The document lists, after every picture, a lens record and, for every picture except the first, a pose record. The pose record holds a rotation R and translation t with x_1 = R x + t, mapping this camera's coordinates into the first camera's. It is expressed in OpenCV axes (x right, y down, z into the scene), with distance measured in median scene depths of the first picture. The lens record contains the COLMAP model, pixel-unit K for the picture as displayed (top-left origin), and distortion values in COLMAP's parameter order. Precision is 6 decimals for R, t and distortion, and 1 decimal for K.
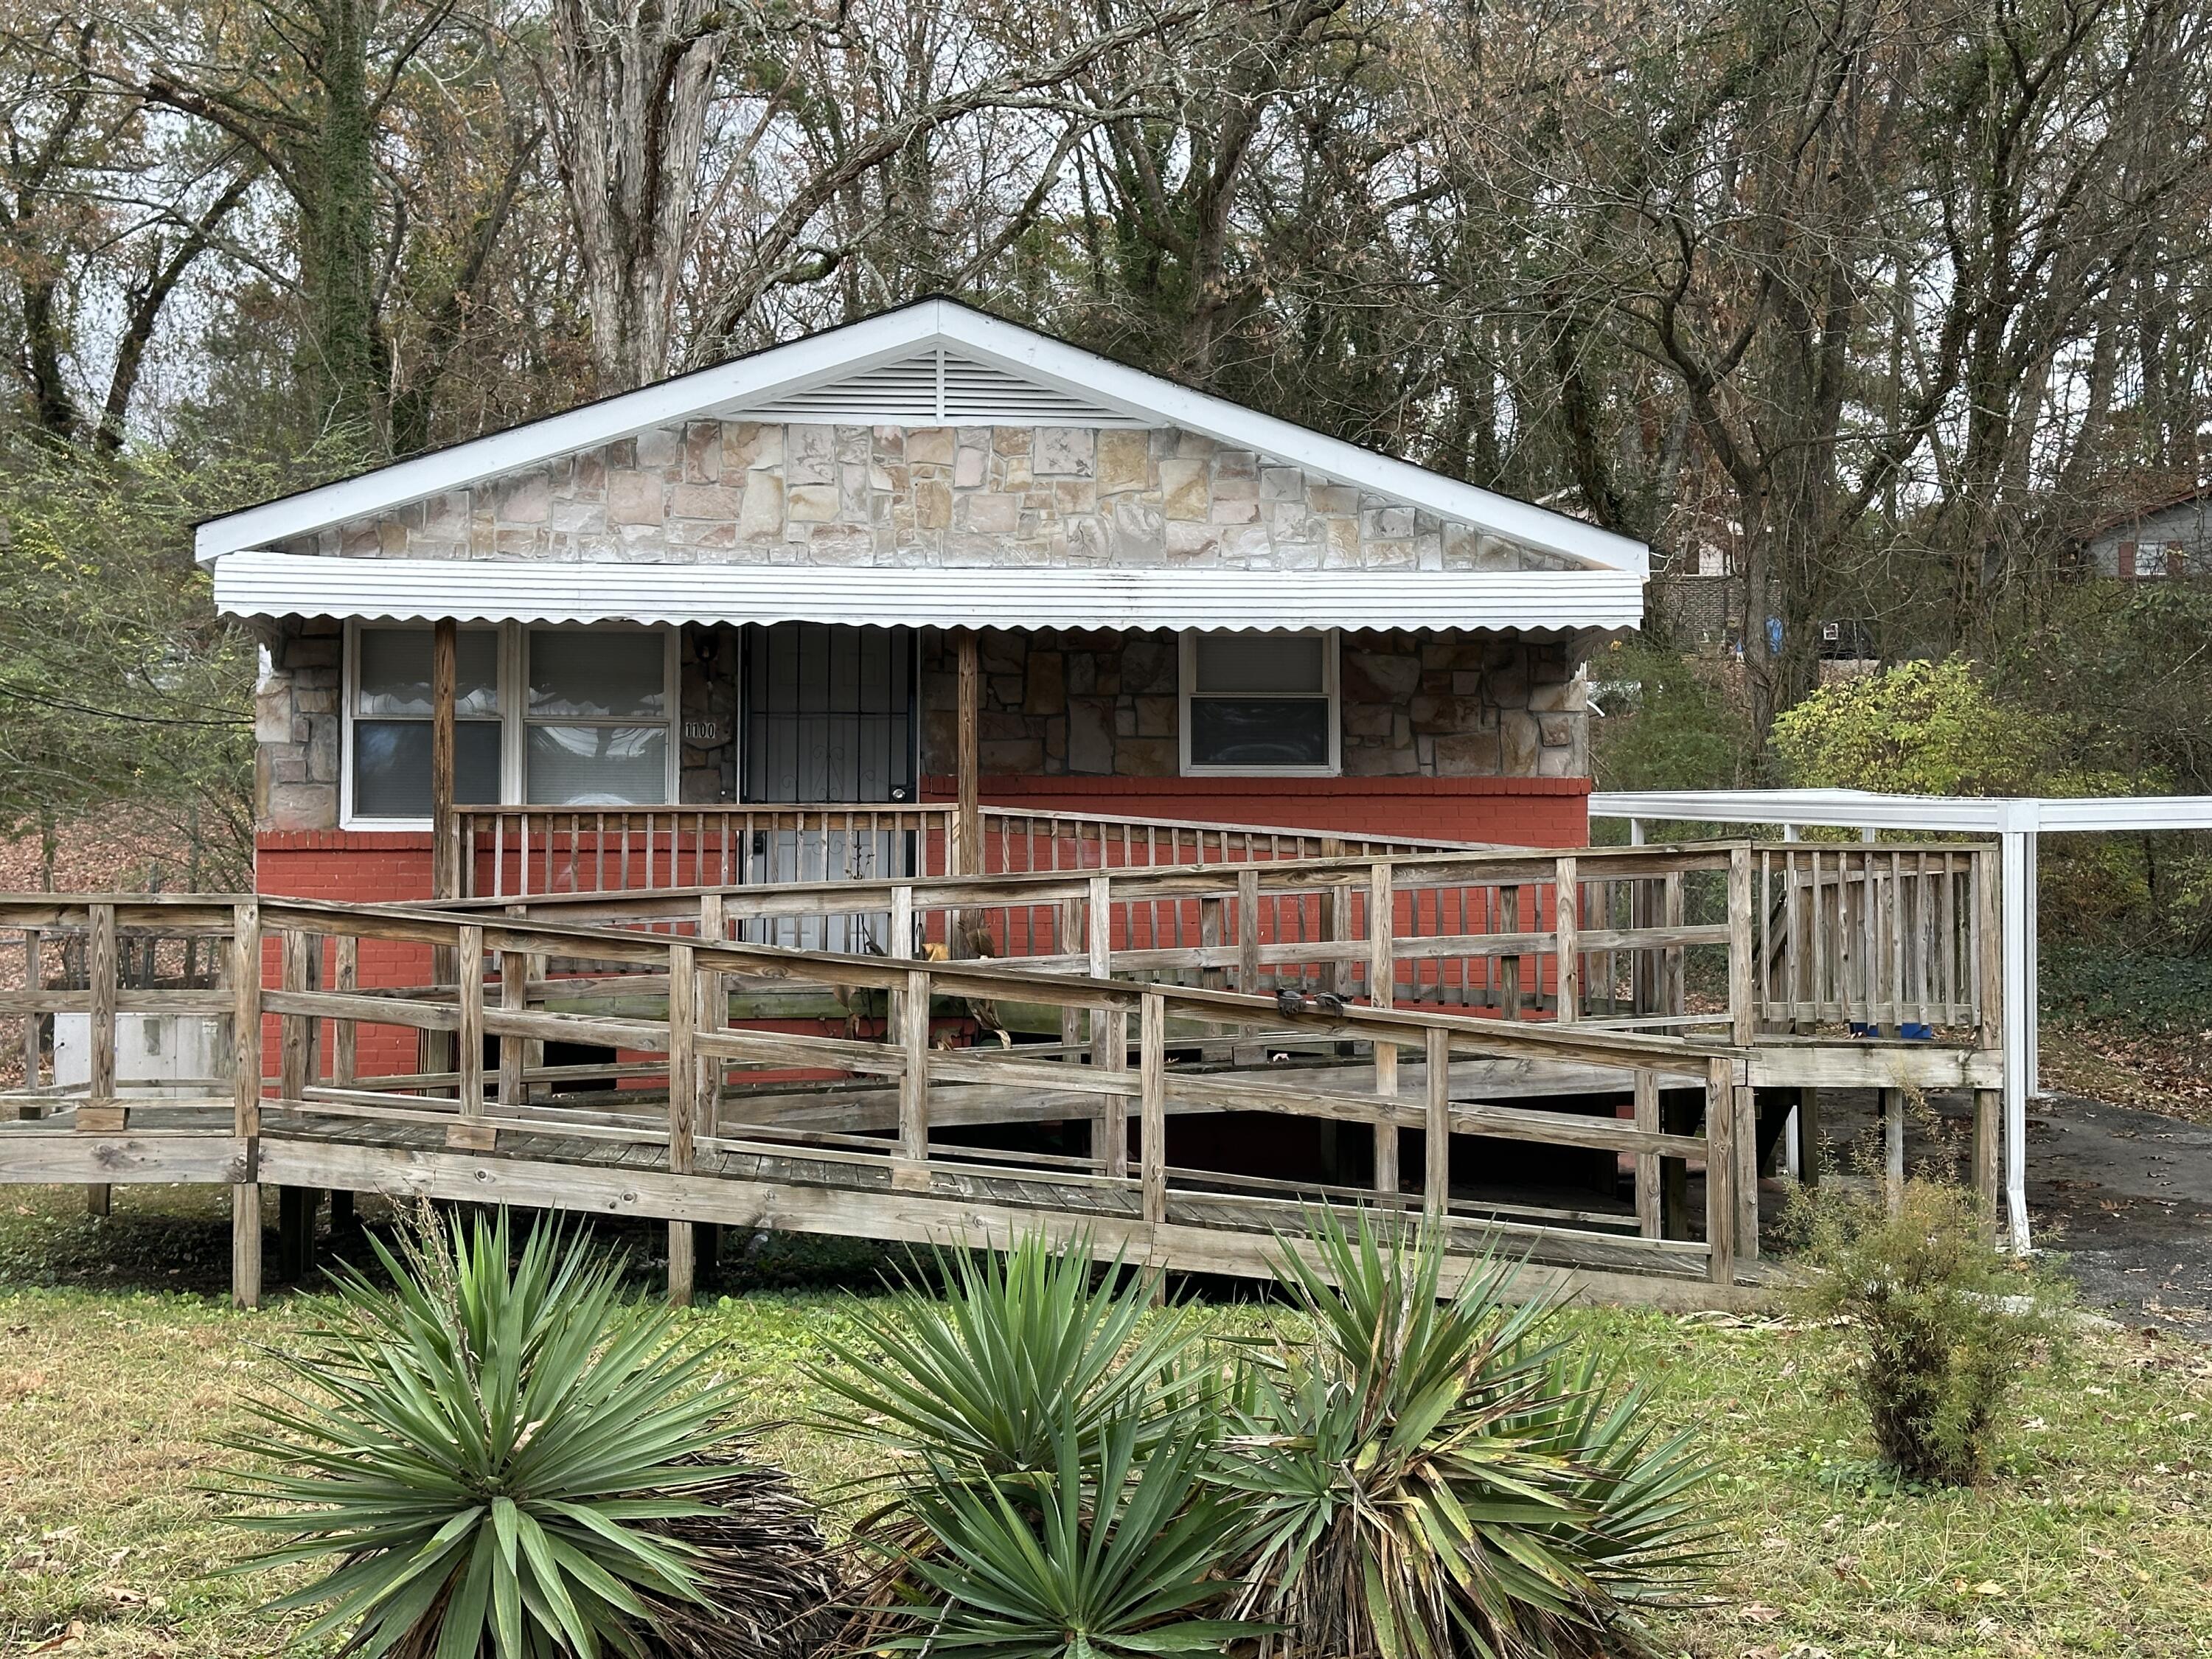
lens RADIAL K [[3108.5, 0, 1106.0], [0, 3108.5, 829.5], [0, 0, 1]] dist [0.077743, 0.110286]
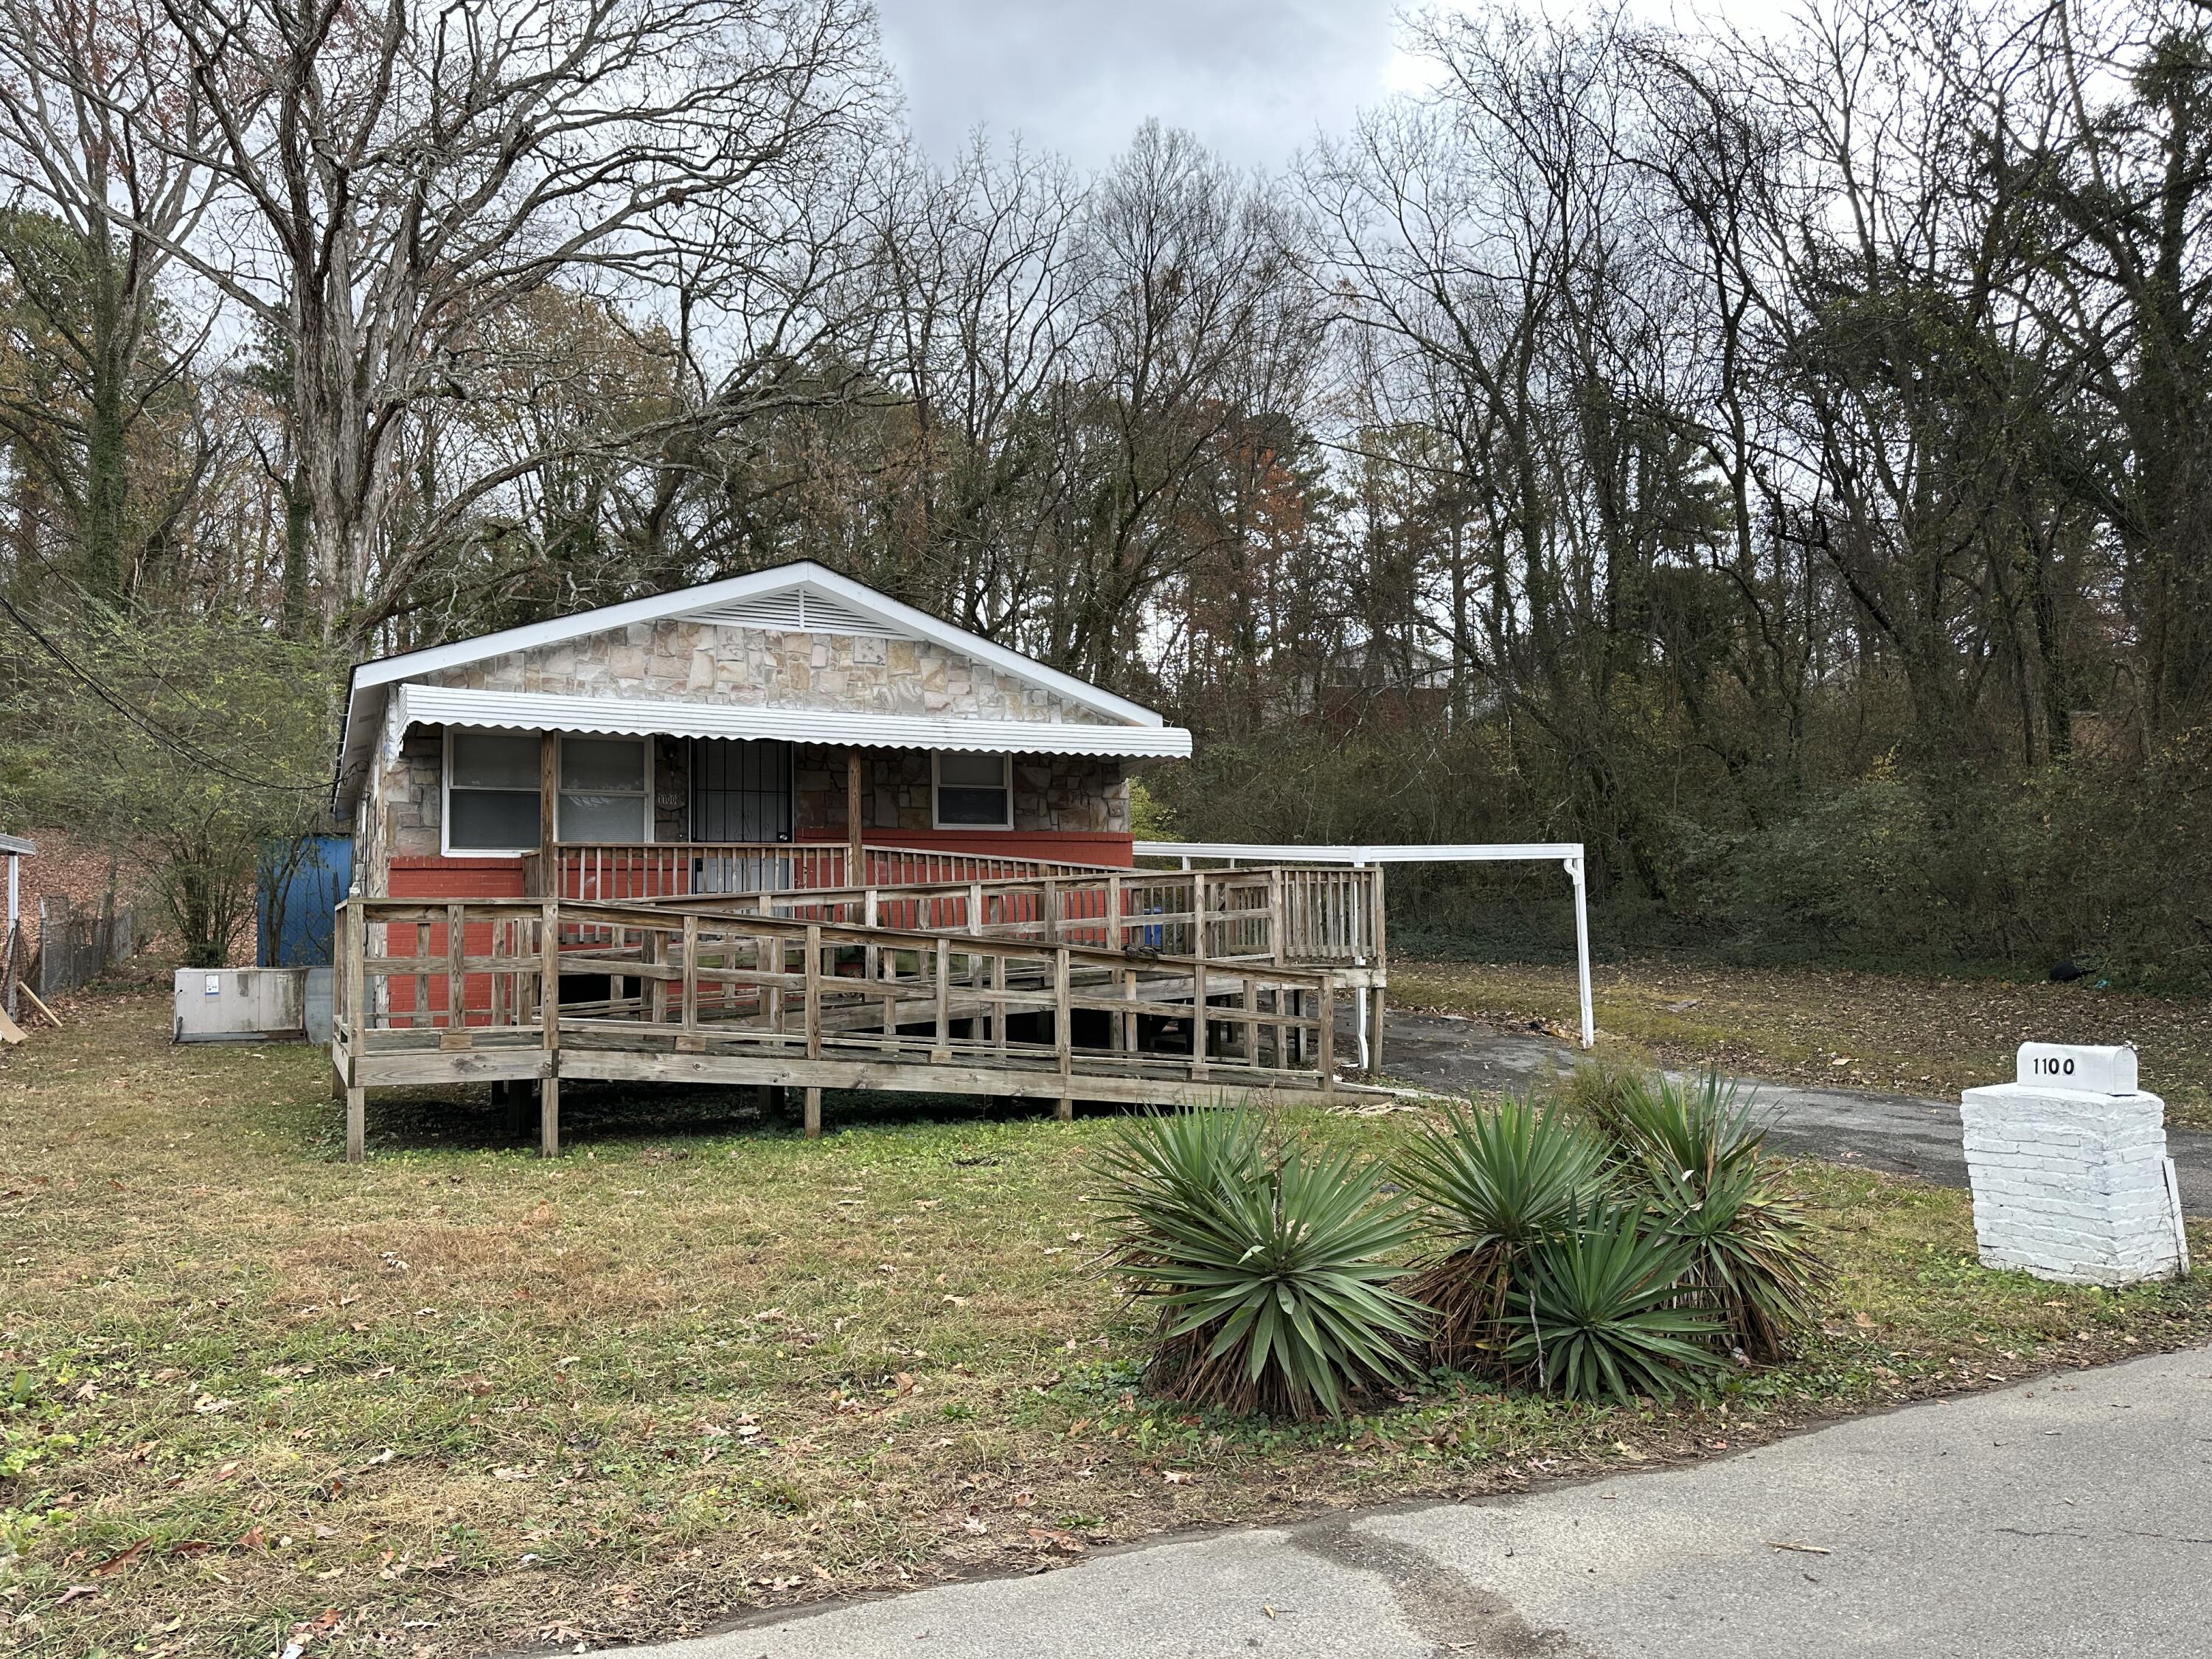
lens RADIAL K [[1531.8, 0, 1172.2], [0, 1531.8, 863.6], [0, 0, 1]] dist [0.003251, -0.046925]
pose [[0.906242, 0.002889, 0.422749, -0.251814], [-0.005252, 0.999976, 0.004426, -0.001739], [-0.422727, -0.006231, 0.906236, 0.122164]]
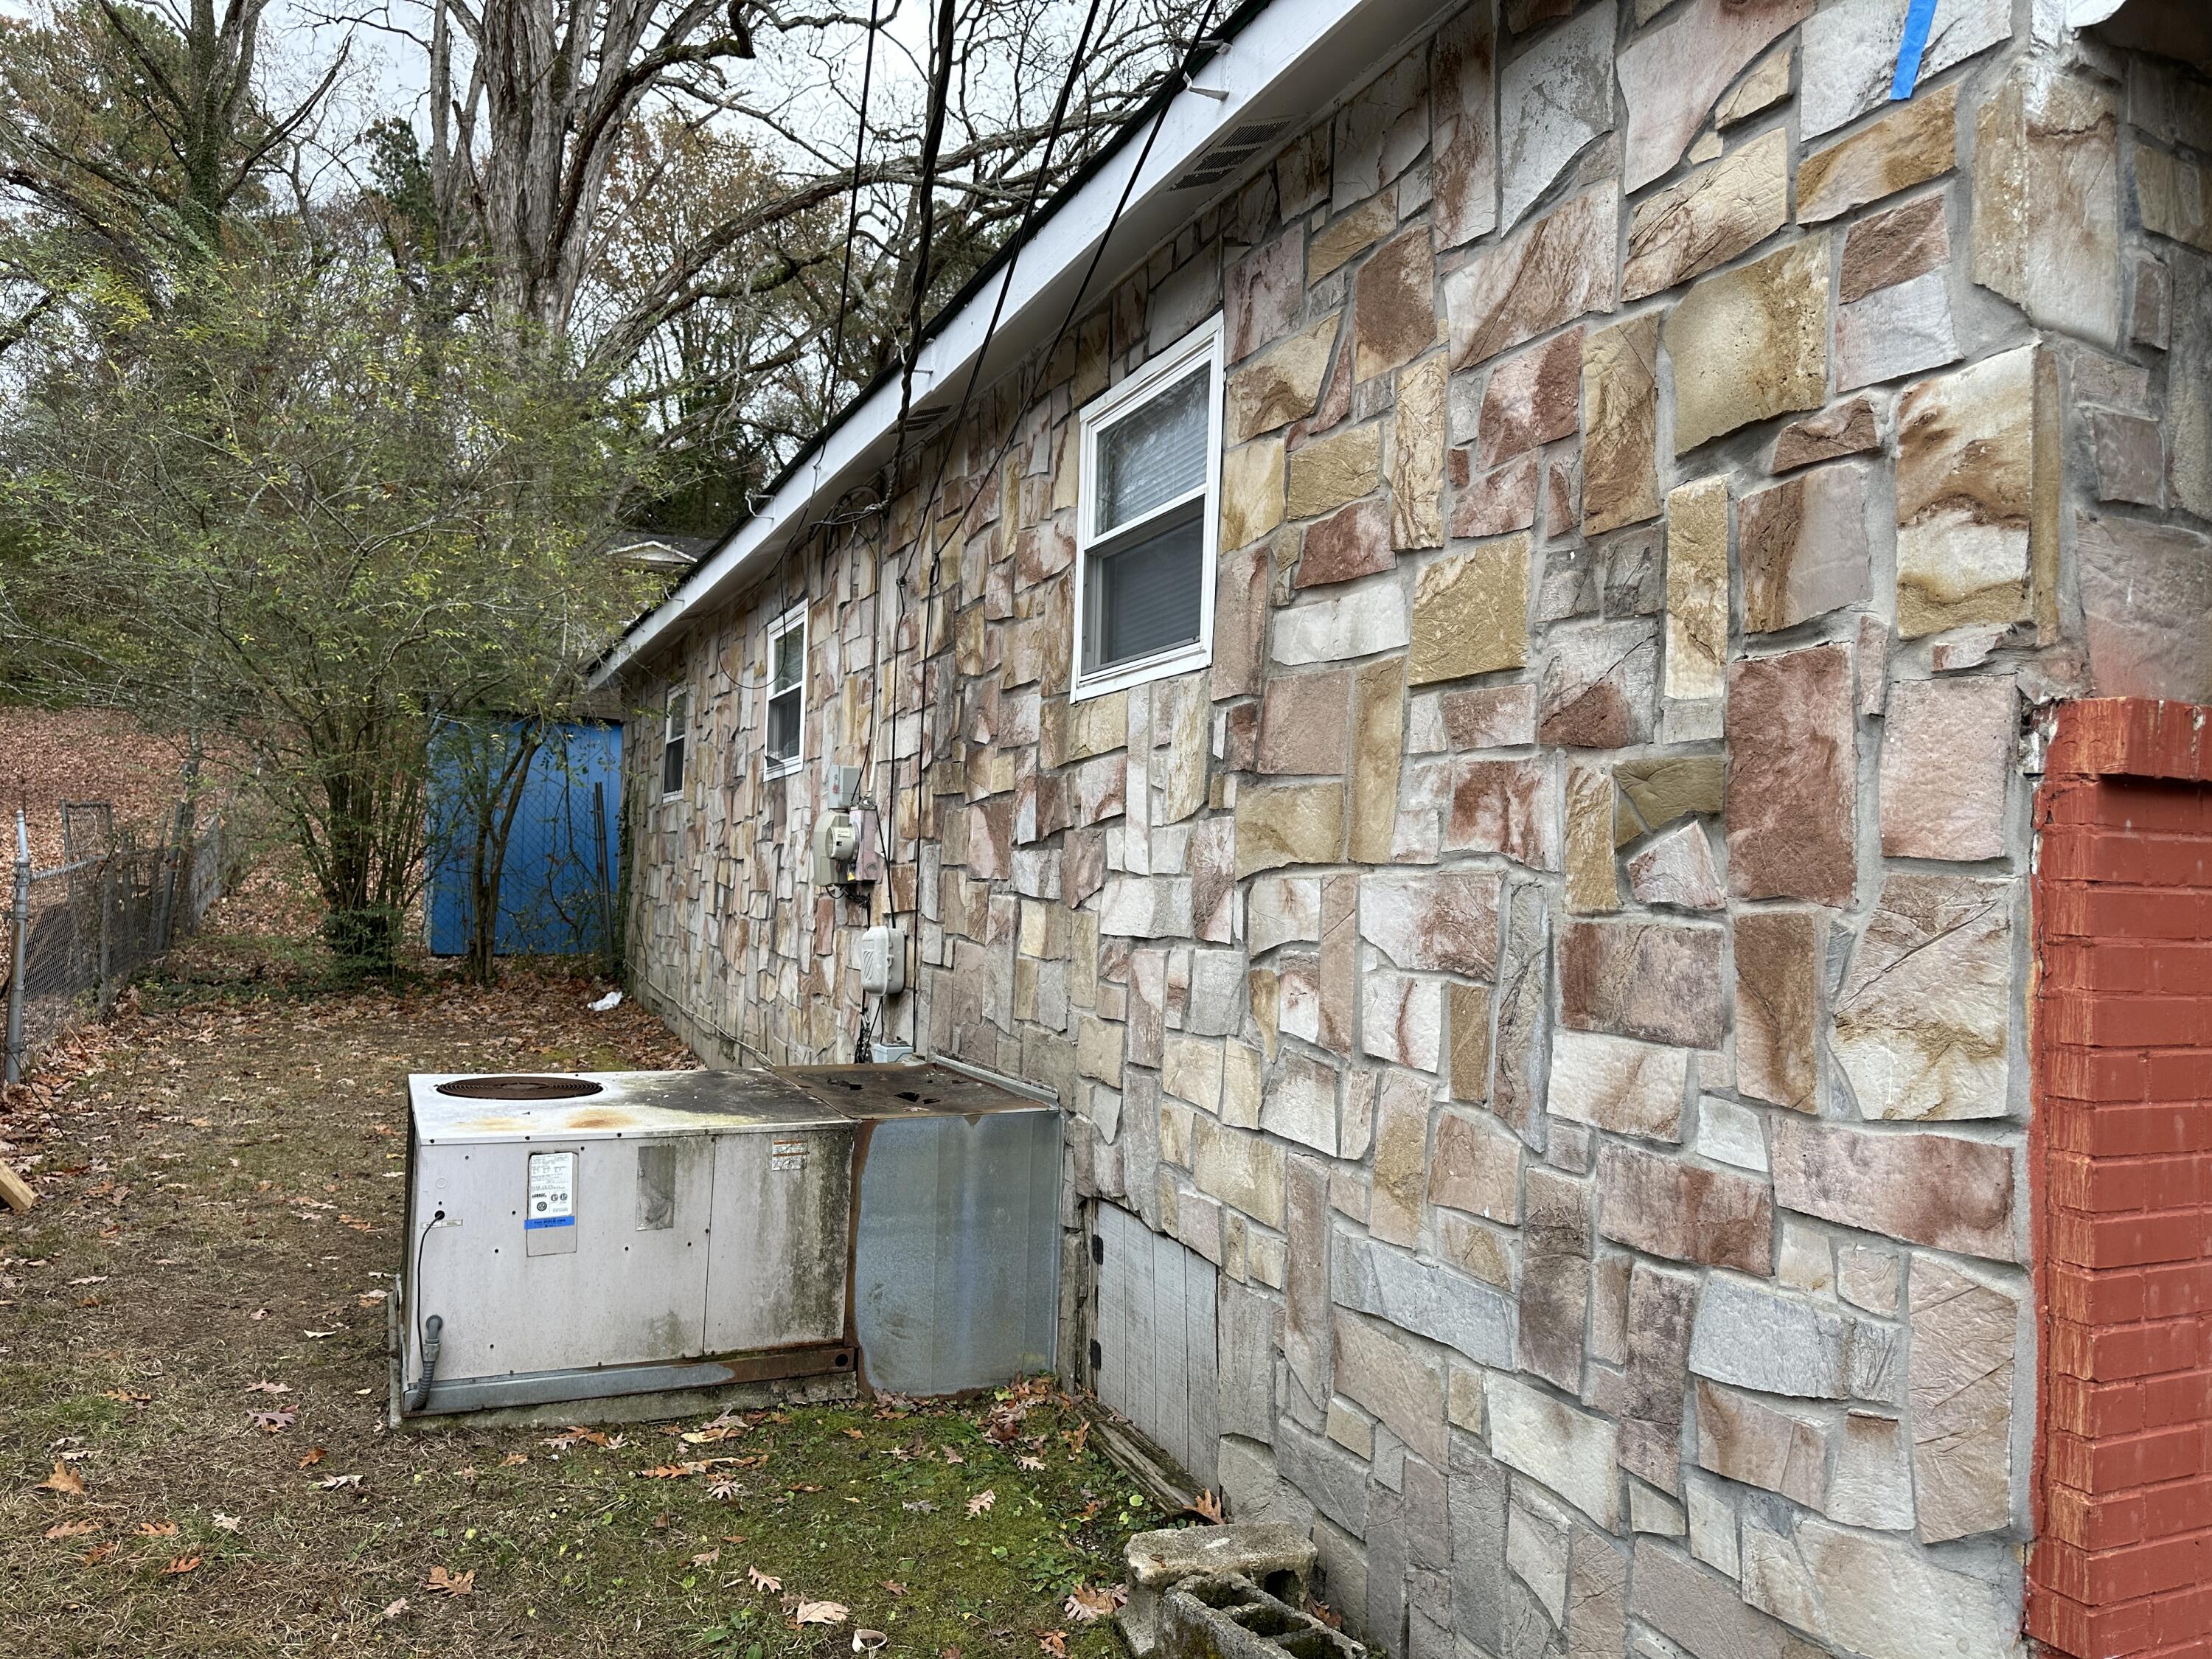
lens RADIAL K [[1533.3, 0, 1106.0], [0, 1533.3, 829.5], [0, 0, 1]] dist [-0.008460, -0.003199]
pose [[0.933068, 0.035456, 0.357949, -0.400135], [-0.046944, 0.998622, 0.023451, 0.012262], [-0.356625, -0.038685, 0.933447, 0.970899]]
